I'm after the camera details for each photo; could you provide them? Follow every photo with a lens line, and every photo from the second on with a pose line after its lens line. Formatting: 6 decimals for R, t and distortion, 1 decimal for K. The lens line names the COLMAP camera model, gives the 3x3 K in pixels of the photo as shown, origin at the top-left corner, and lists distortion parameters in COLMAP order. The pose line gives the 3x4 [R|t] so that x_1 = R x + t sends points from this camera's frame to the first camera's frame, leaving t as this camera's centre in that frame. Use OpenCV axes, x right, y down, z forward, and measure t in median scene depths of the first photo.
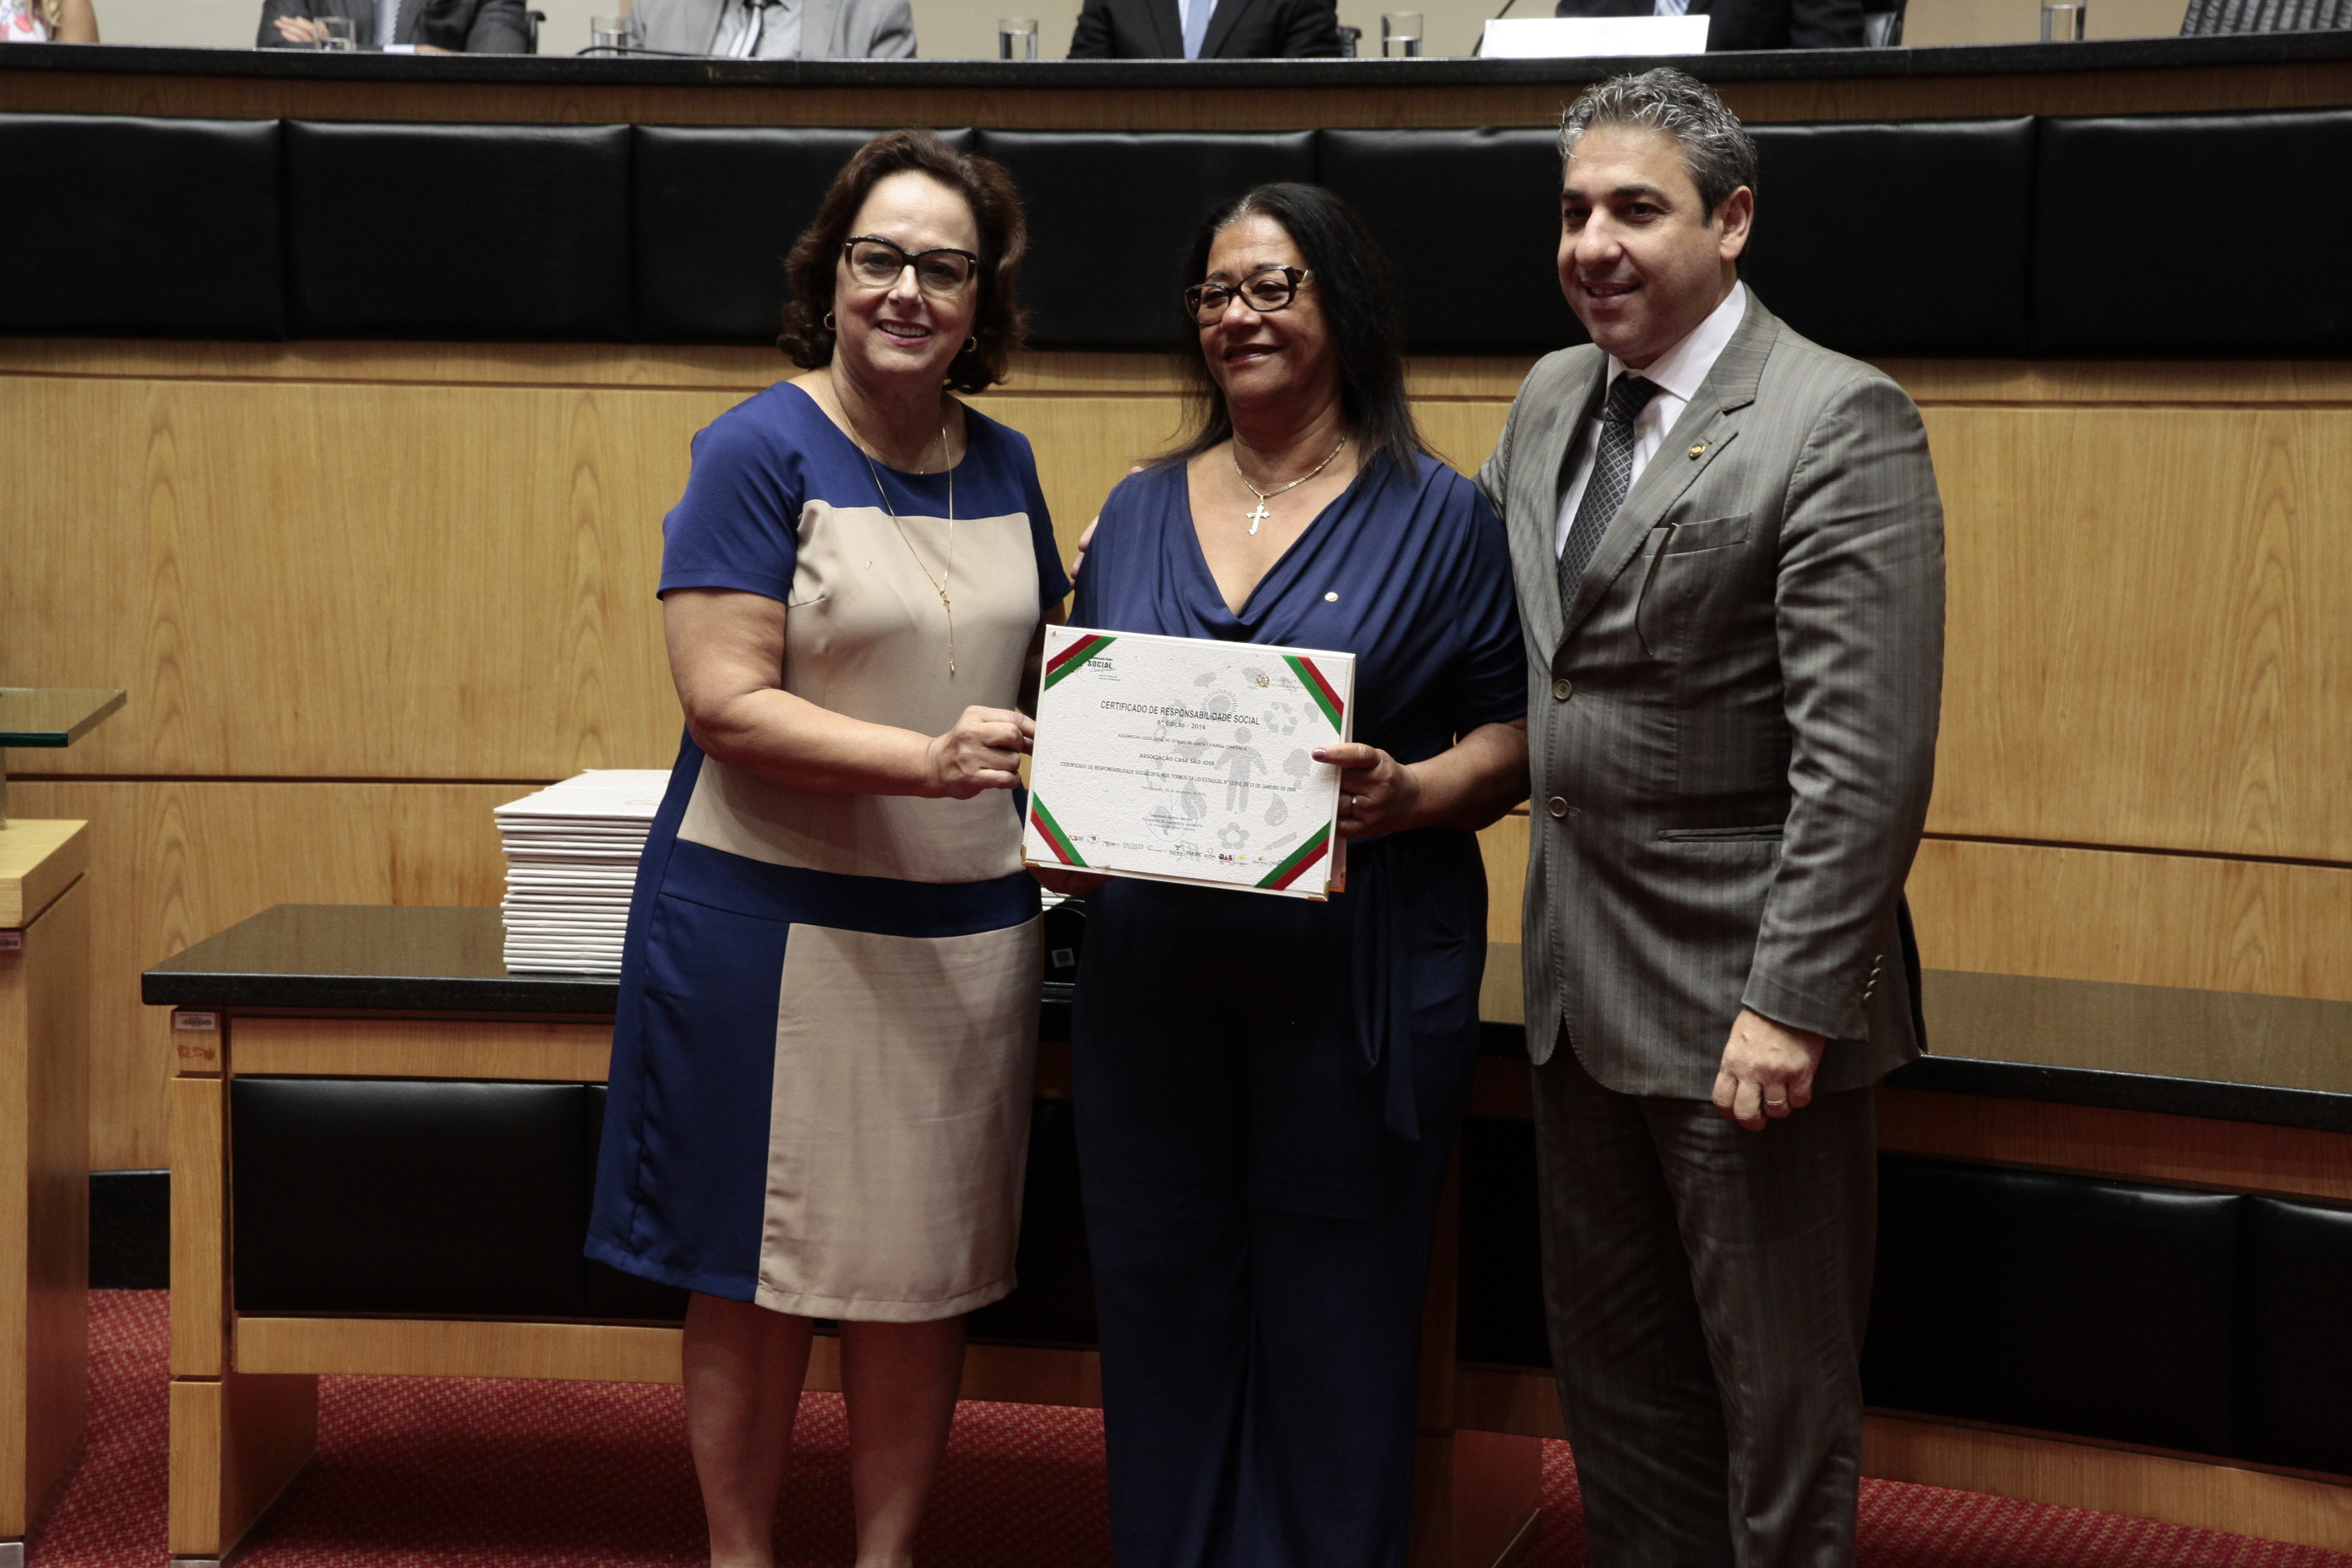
lens RADIAL K [[4107.2, 0, 1164.6], [0, 4107.2, 790.2], [0, 0, 1]] dist [0.190080, 0.059535]
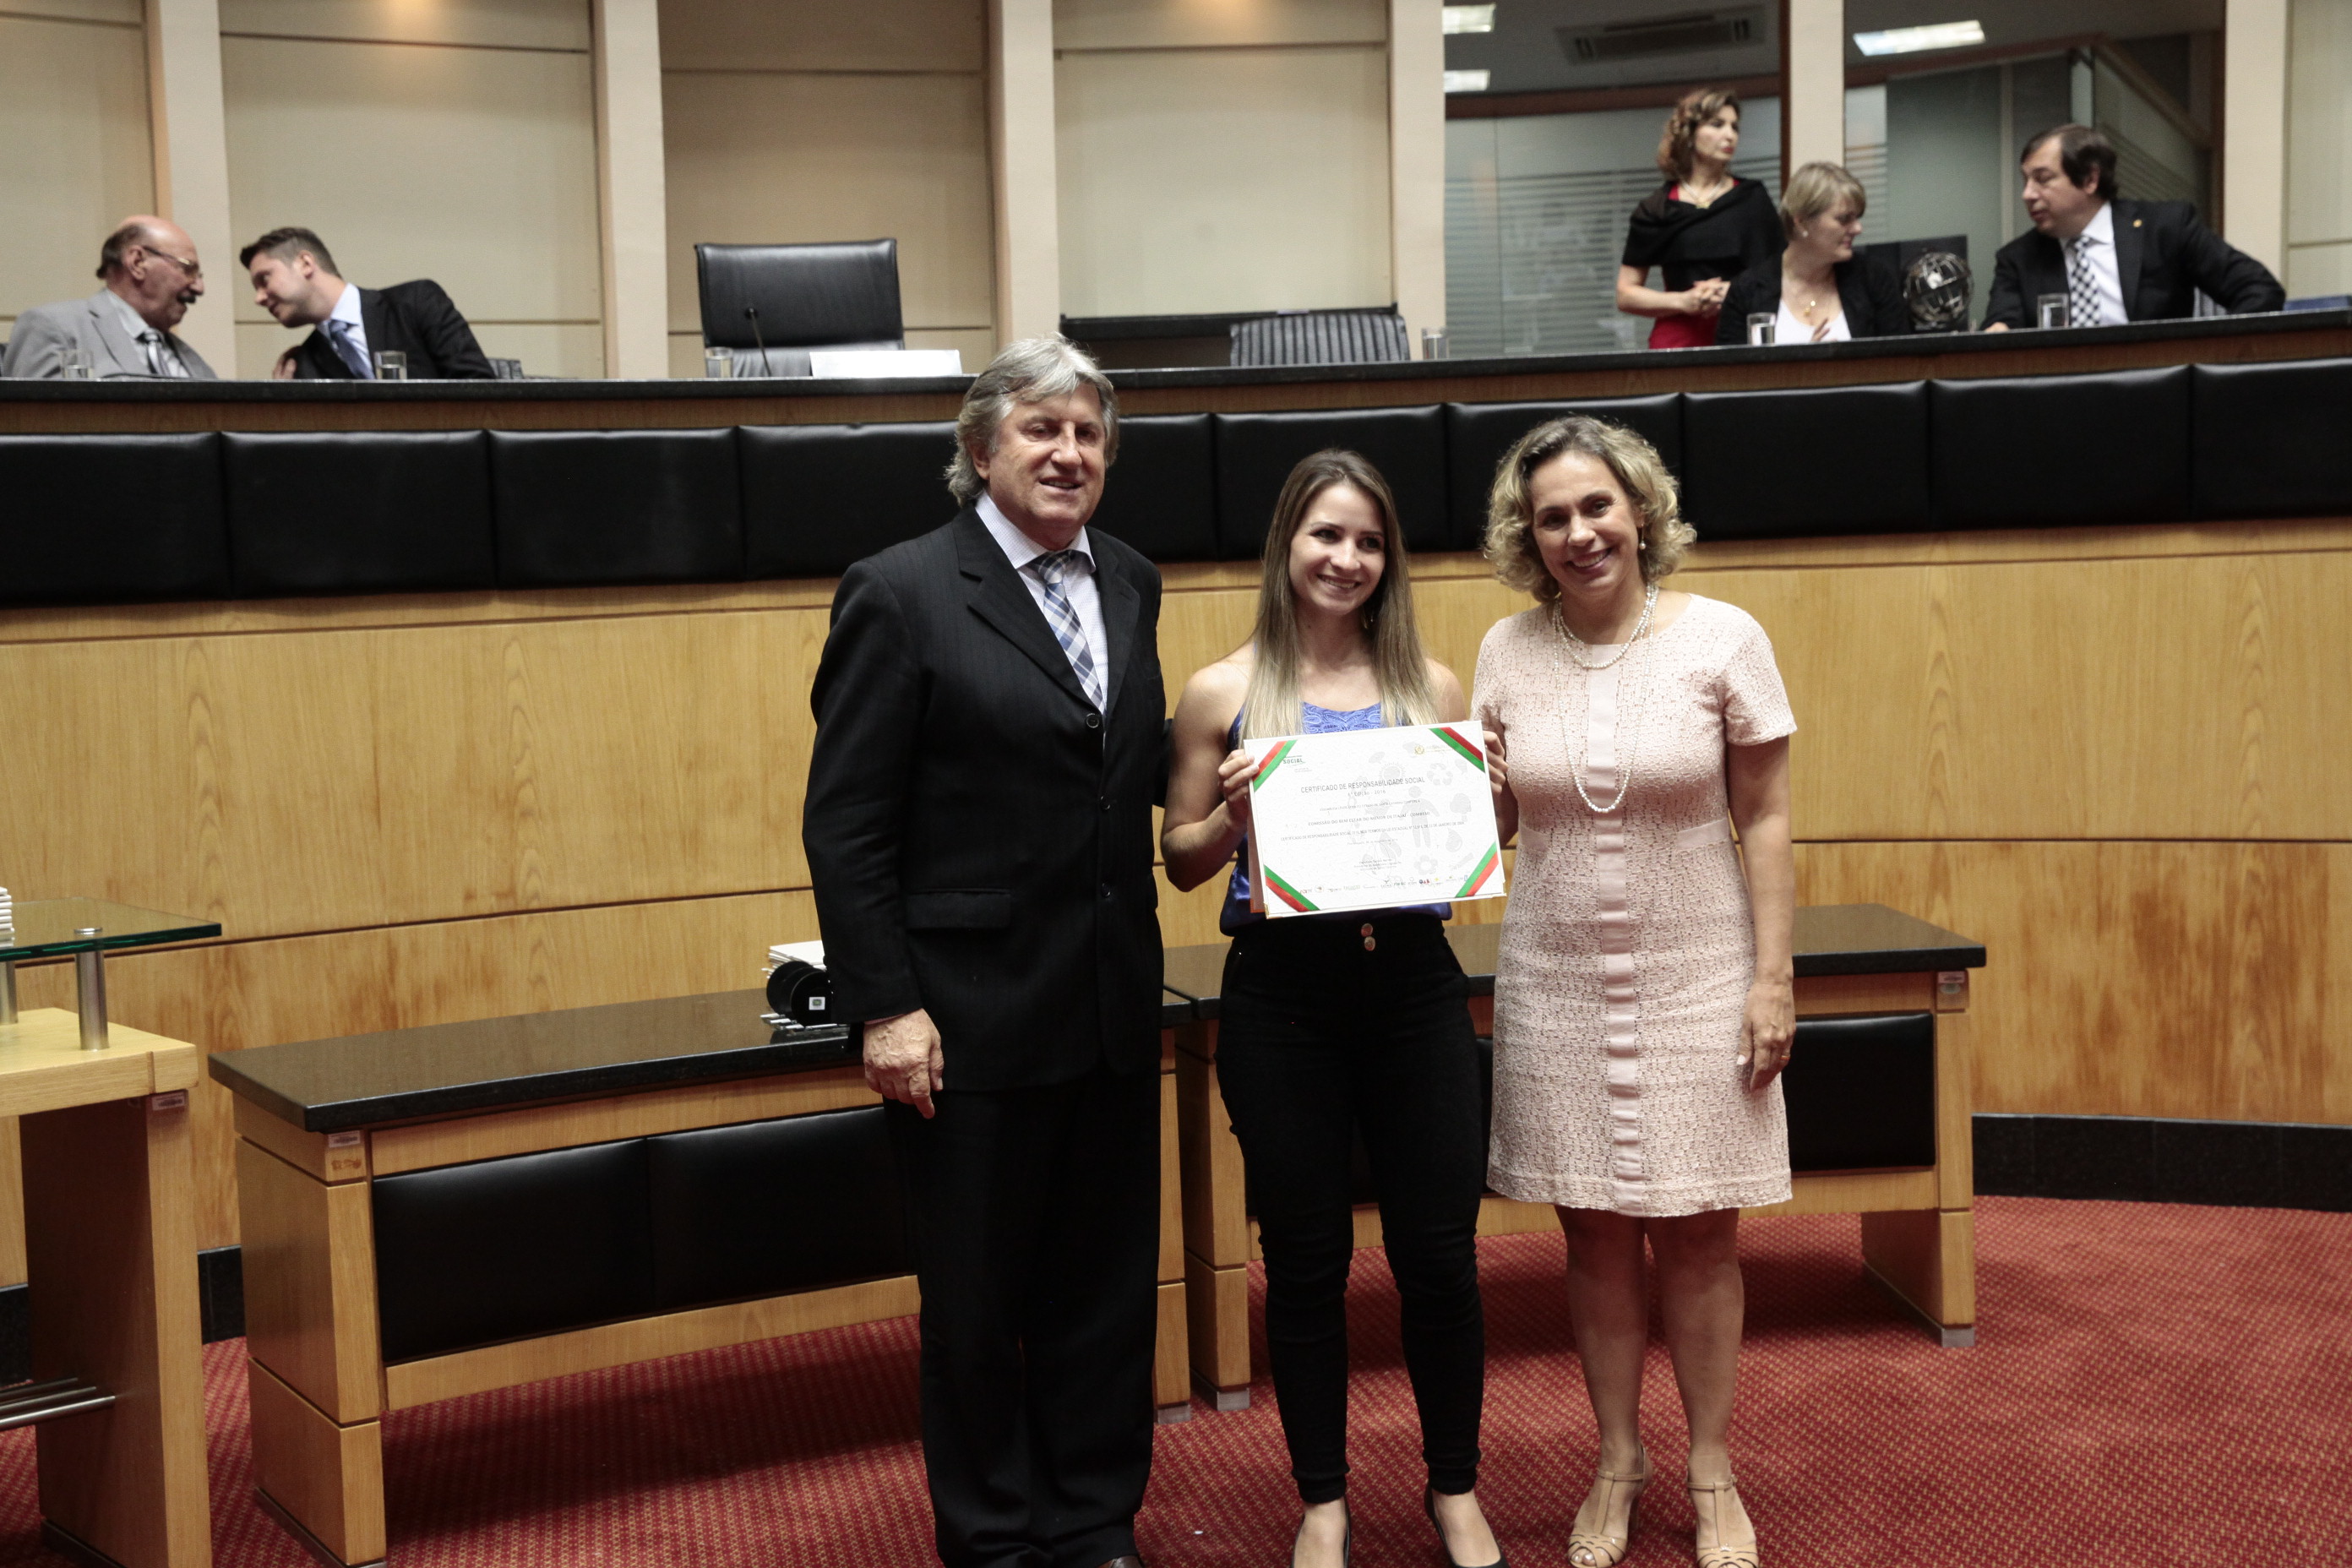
lens RADIAL K [[2784.3, 0, 1171.4], [0, 2784.3, 785.5], [0, 0, 1]] dist [0.039855, 0.098854]
pose [[0.811603, -0.091400, 0.577016, -0.399951], [0.111841, 0.993726, 0.000097, -0.017693], [-0.573404, 0.064456, 0.816733, 0.119429]]
